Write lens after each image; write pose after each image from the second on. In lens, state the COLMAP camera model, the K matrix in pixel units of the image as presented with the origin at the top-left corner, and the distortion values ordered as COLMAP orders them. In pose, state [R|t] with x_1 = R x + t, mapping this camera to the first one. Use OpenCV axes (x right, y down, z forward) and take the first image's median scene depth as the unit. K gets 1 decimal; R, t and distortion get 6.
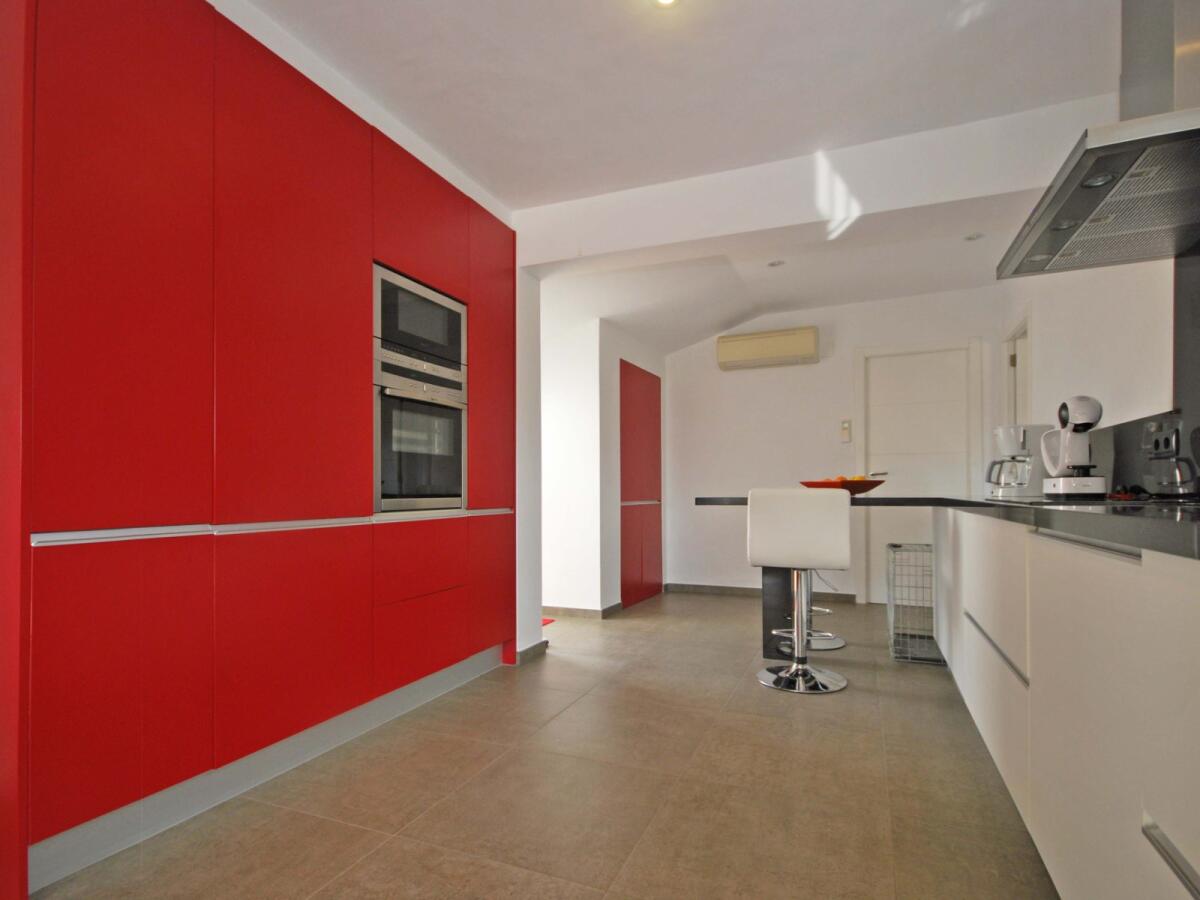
lens RADIAL K [[620.5, 0, 598.2], [0, 620.5, 480.1], [0, 0, 1]] dist [0.018764, 0.000062]
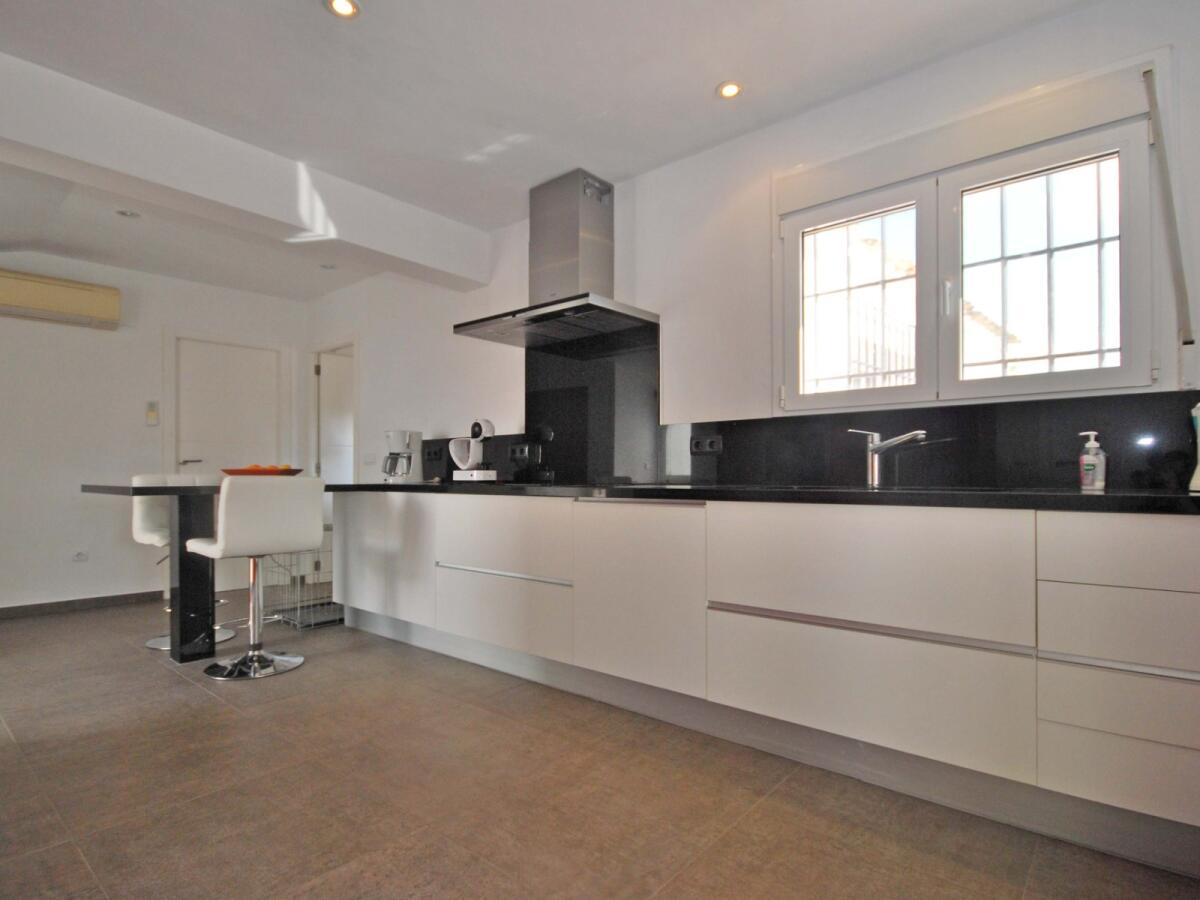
lens RADIAL K [[618.1, 0, 600.7], [0, 618.1, 466.6], [0, 0, 1]] dist [-0.002619, -0.001499]
pose [[0.327014, 0.018742, 0.944833, -0.454391], [-0.017464, 0.999752, -0.013787, 0.002198], [-0.944858, -0.011992, 0.327261, 0.155330]]
